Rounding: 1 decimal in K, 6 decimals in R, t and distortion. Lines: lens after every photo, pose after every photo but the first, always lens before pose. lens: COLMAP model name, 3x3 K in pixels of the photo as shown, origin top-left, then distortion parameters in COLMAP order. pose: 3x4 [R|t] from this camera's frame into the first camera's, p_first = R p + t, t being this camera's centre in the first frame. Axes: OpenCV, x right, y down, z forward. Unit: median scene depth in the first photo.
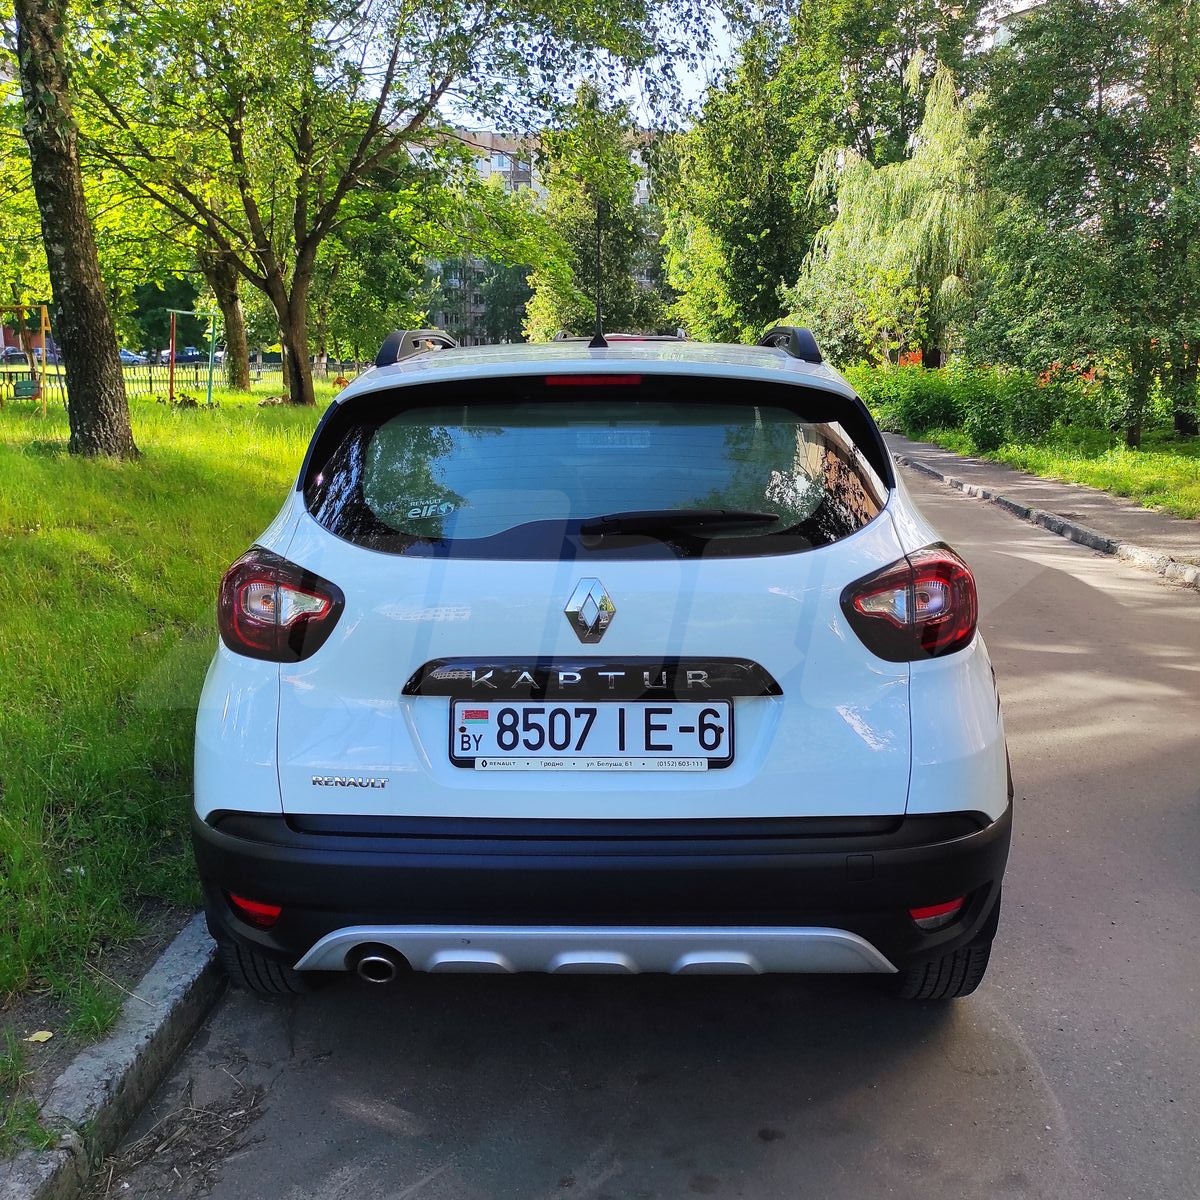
lens RADIAL K [[1200.4, 0, 600.0], [0, 1200.4, 600.0], [0, 0, 1]] dist [0.074656, -0.155445]
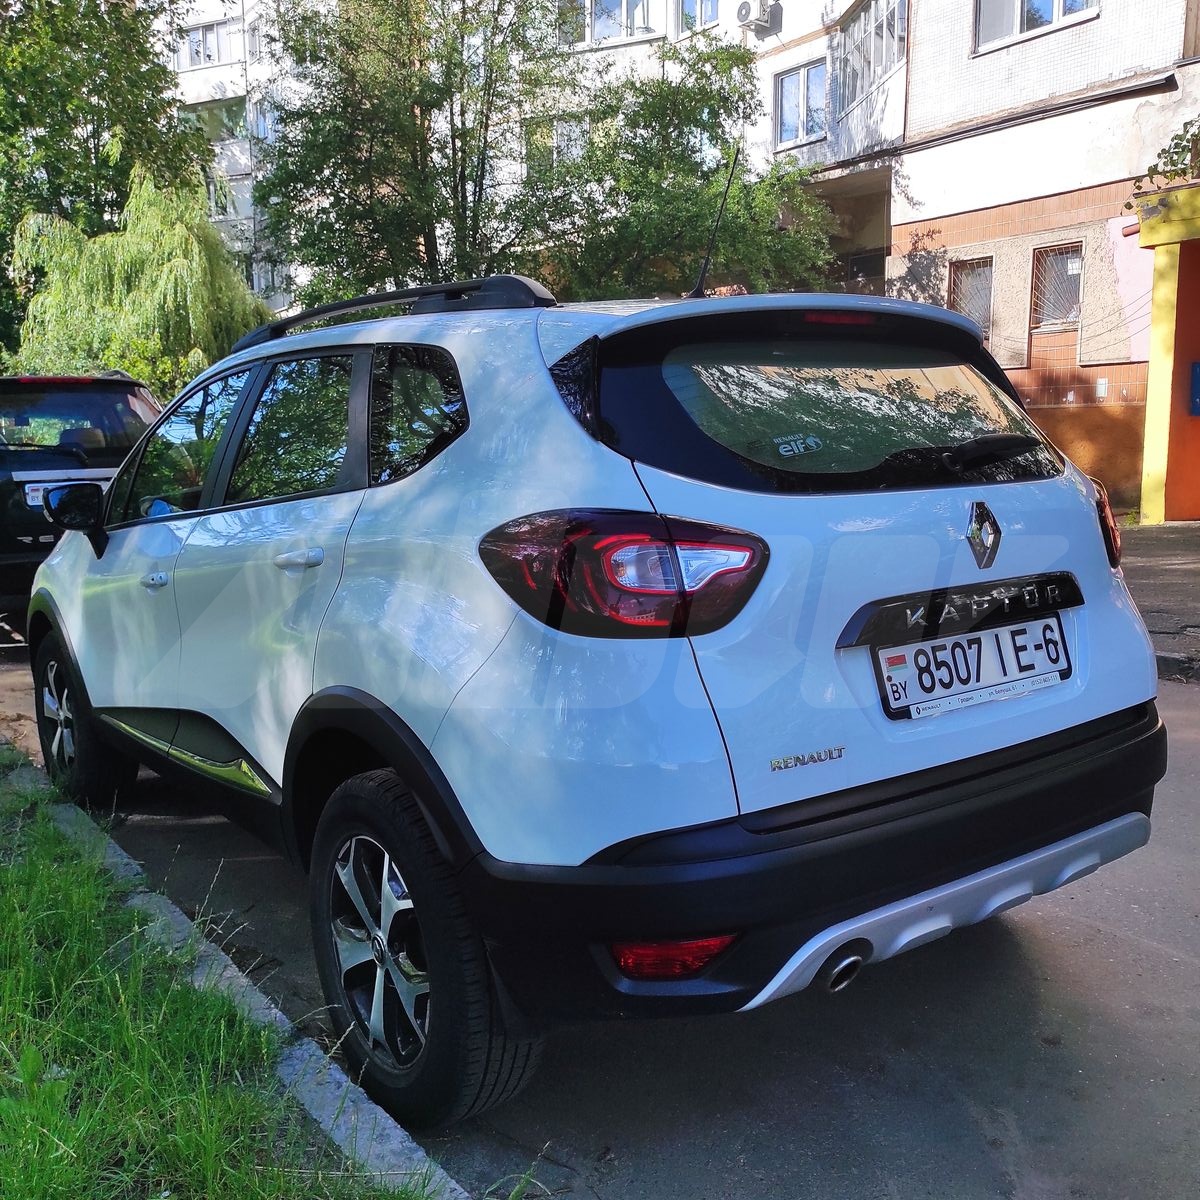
lens RADIAL K [[1200.4, 0, 600.0], [0, 1200.4, 600.0], [0, 0, 1]] dist [0.074656, -0.155445]
pose [[0.785744, -0.099027, 0.610573, -0.836349], [0.141108, 0.989770, -0.021063, 0.037548], [-0.602242, 0.102707, 0.791680, 0.408036]]
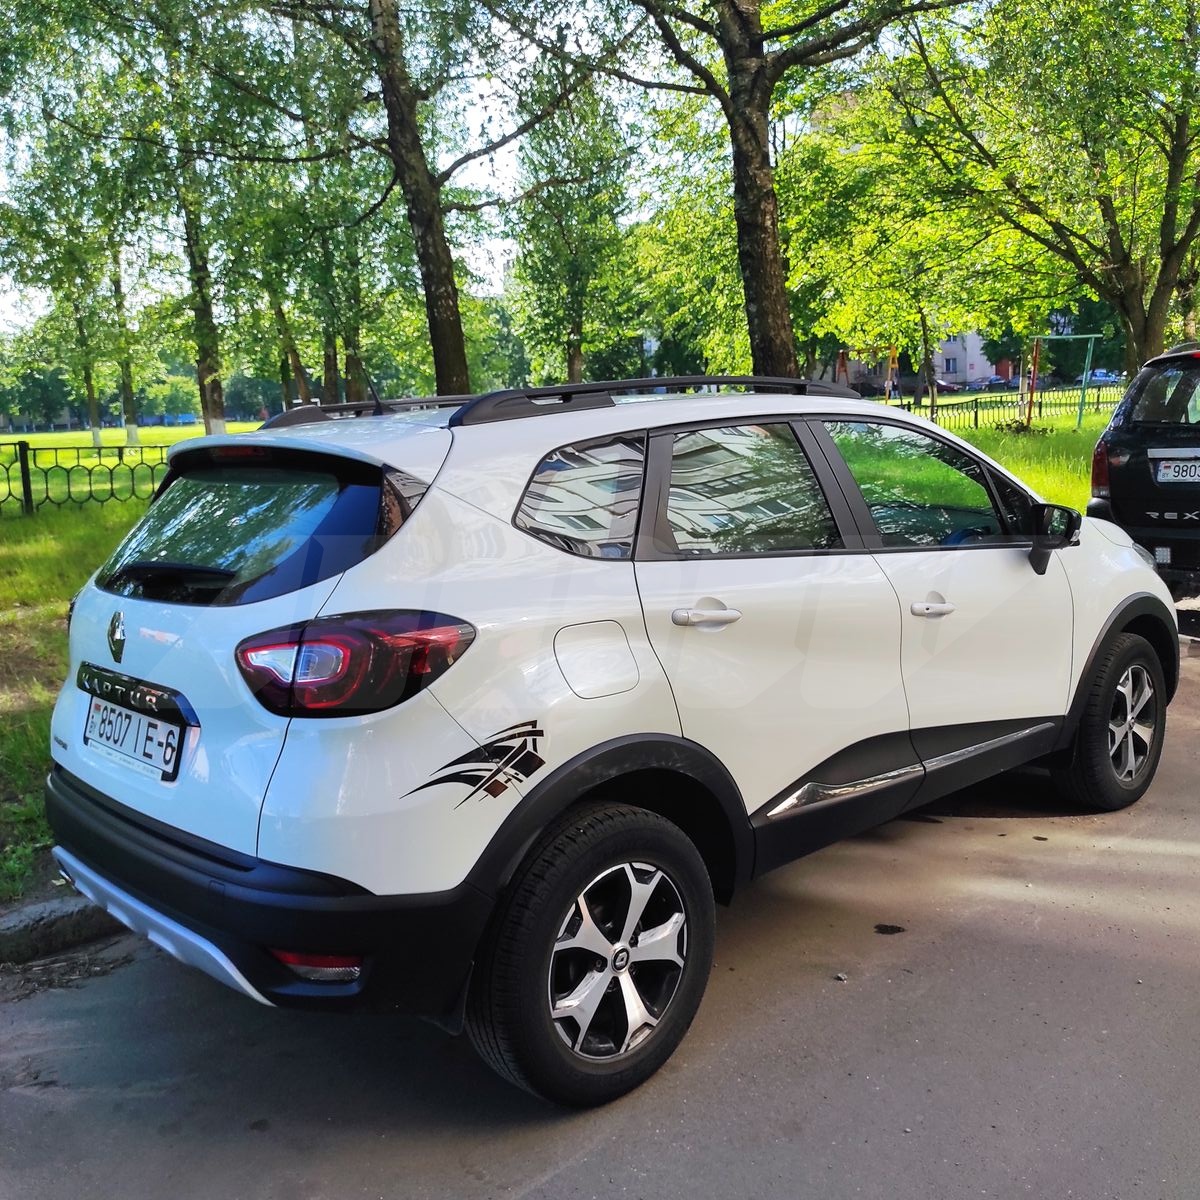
lens RADIAL K [[1200.4, 0, 600.0], [0, 1200.4, 600.0], [0, 0, 1]] dist [0.074656, -0.155445]
pose [[0.698388, 0.080737, -0.711151, 1.220107], [-0.092198, 0.995487, 0.022474, -0.102790], [0.709756, 0.049871, 0.702680, 0.454110]]
